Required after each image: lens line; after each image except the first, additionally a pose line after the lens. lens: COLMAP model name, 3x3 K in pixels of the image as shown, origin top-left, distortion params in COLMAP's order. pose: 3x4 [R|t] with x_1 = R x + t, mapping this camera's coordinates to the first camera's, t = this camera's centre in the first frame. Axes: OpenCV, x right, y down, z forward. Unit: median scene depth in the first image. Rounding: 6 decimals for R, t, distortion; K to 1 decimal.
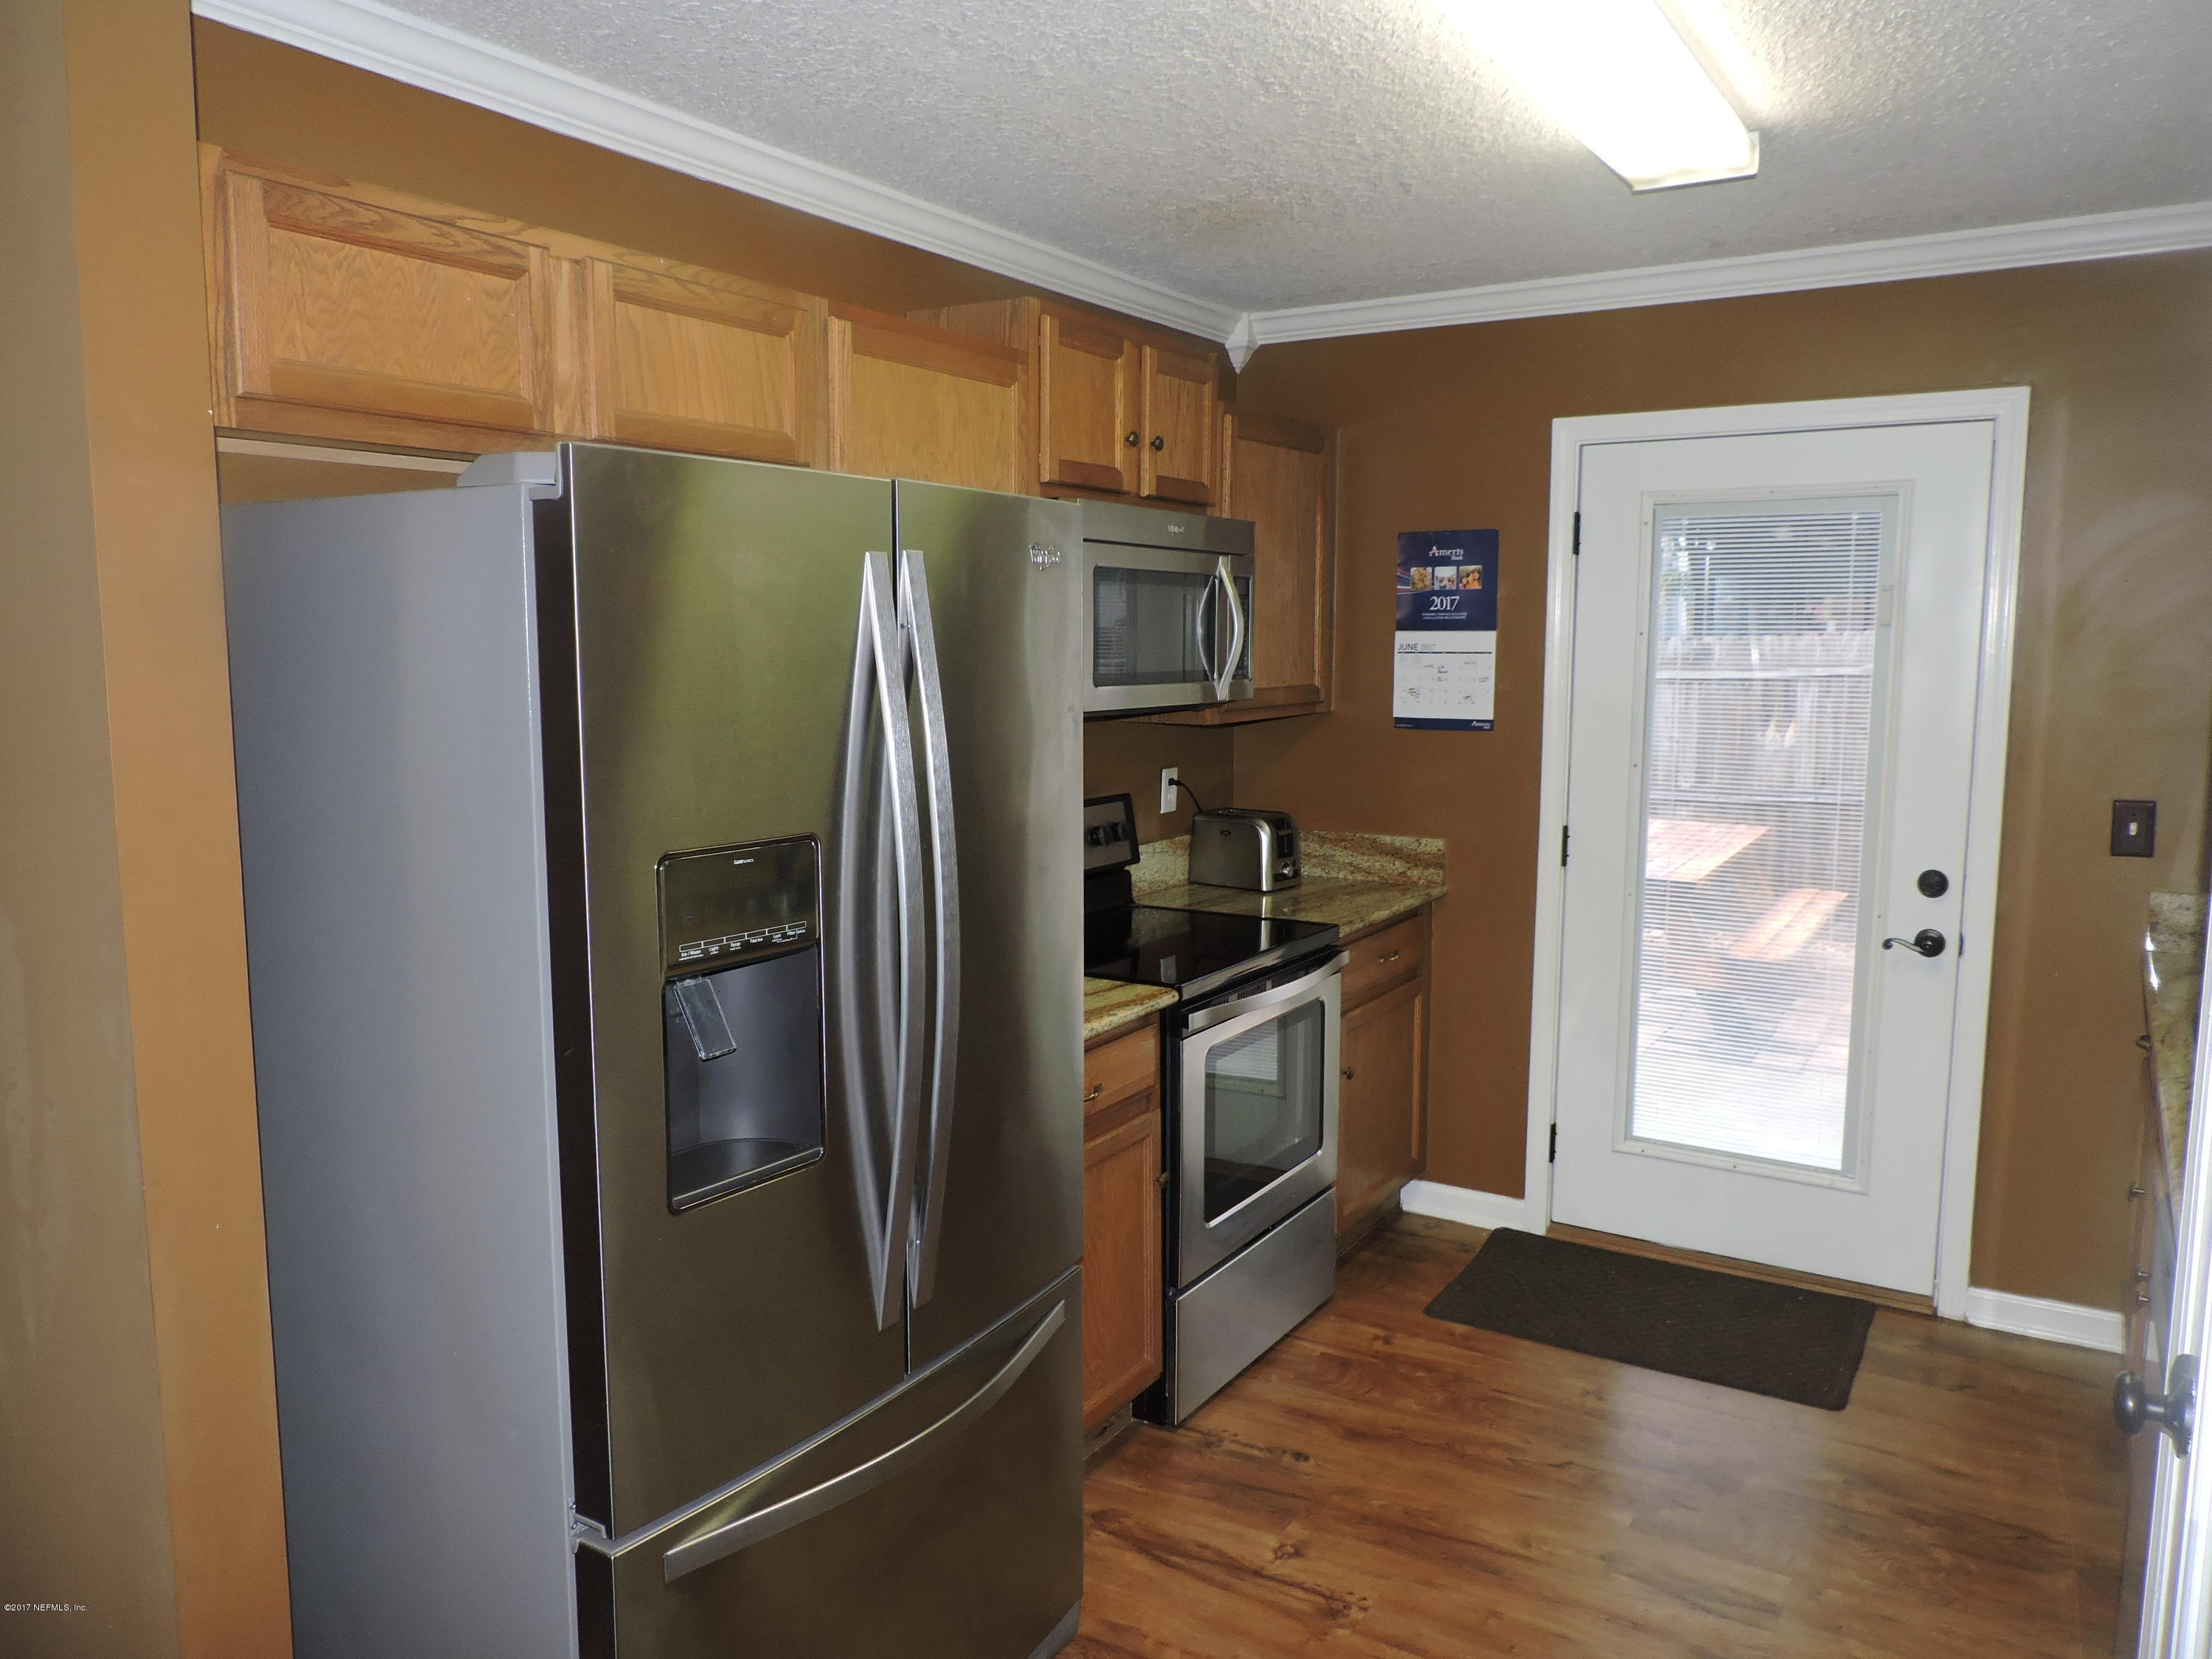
lens RADIAL K [[1557.1, 0, 1113.3], [0, 1557.1, 831.8], [0, 0, 1]] dist [-0.018878, 0.003508]
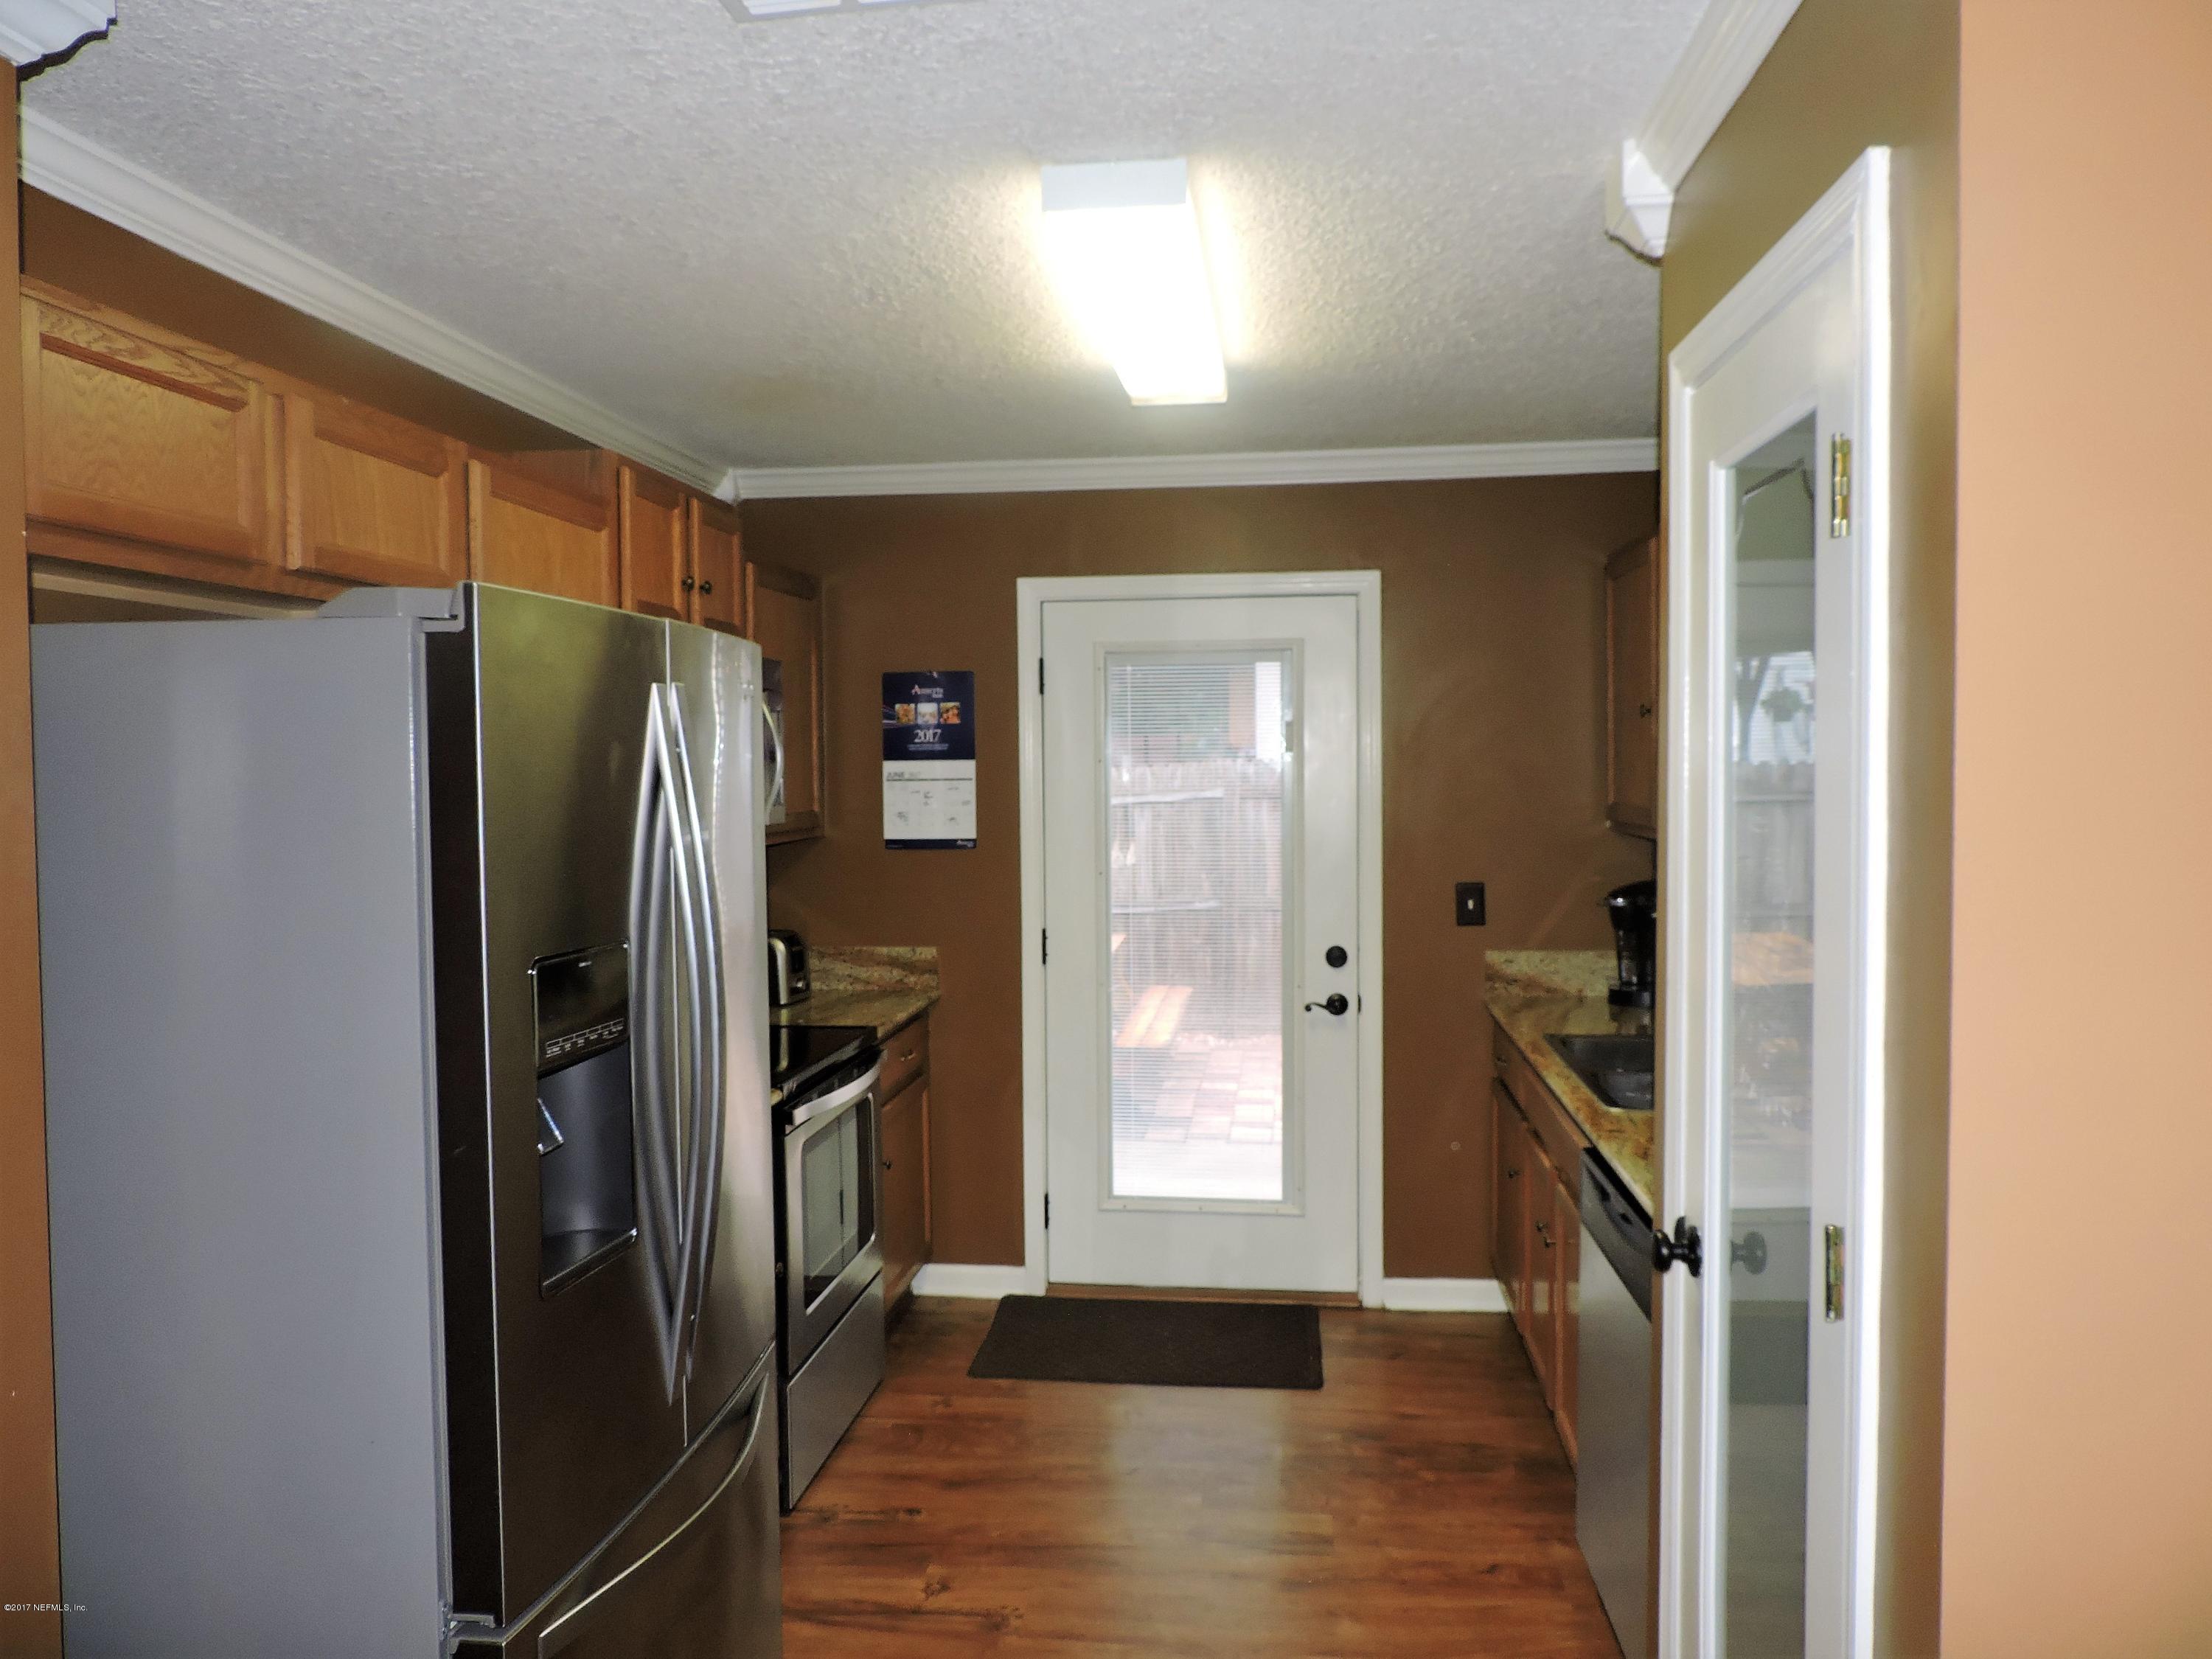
lens RADIAL K [[1557.1, 0, 1096.6], [0, 1557.1, 835.8], [0, 0, 1]] dist [-0.018878, 0.003508]
pose [[0.906200, -0.026016, 0.422049, -0.182914], [0.061762, 0.995545, -0.071245, 0.014437], [-0.418315, 0.090629, 0.903769, -0.069502]]
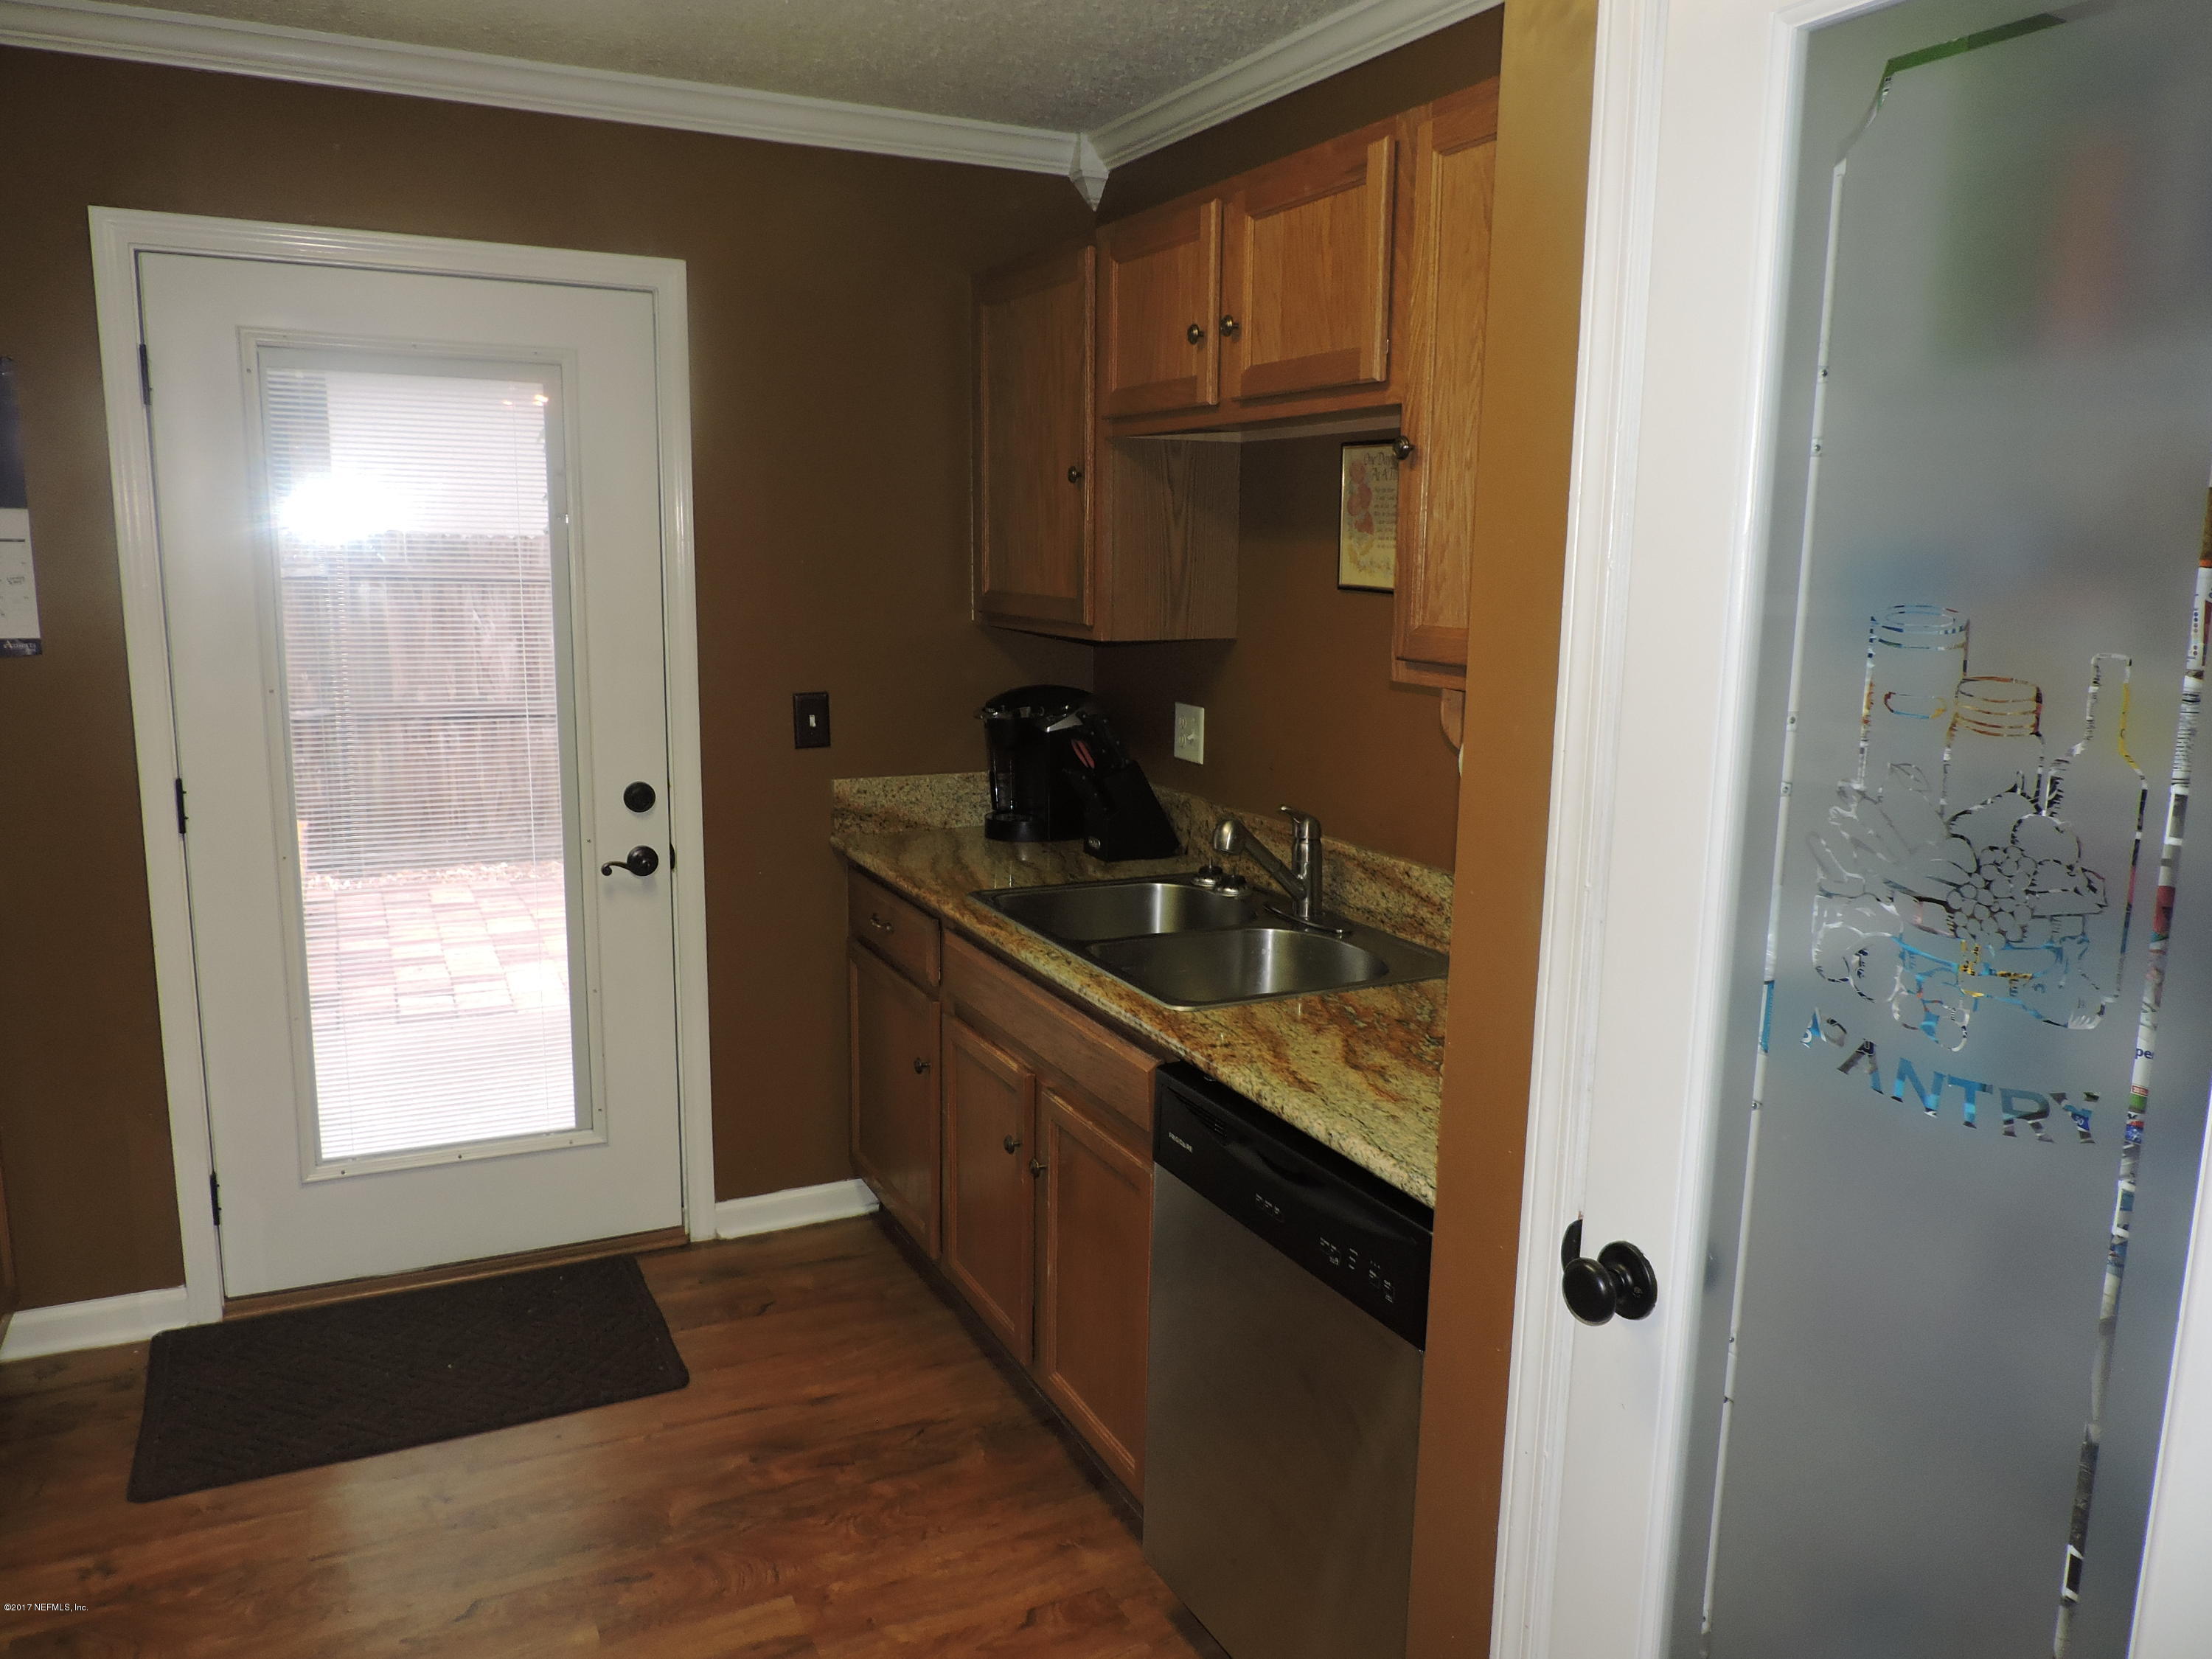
lens RADIAL K [[1557.1, 0, 1086.6], [0, 1557.1, 835.6], [0, 0, 1]] dist [-0.018878, 0.003508]
pose [[0.529499, -0.139005, 0.836845, -0.115427], [0.089241, 0.990137, 0.108002, -0.021161], [-0.843604, 0.017494, 0.536681, 0.285126]]
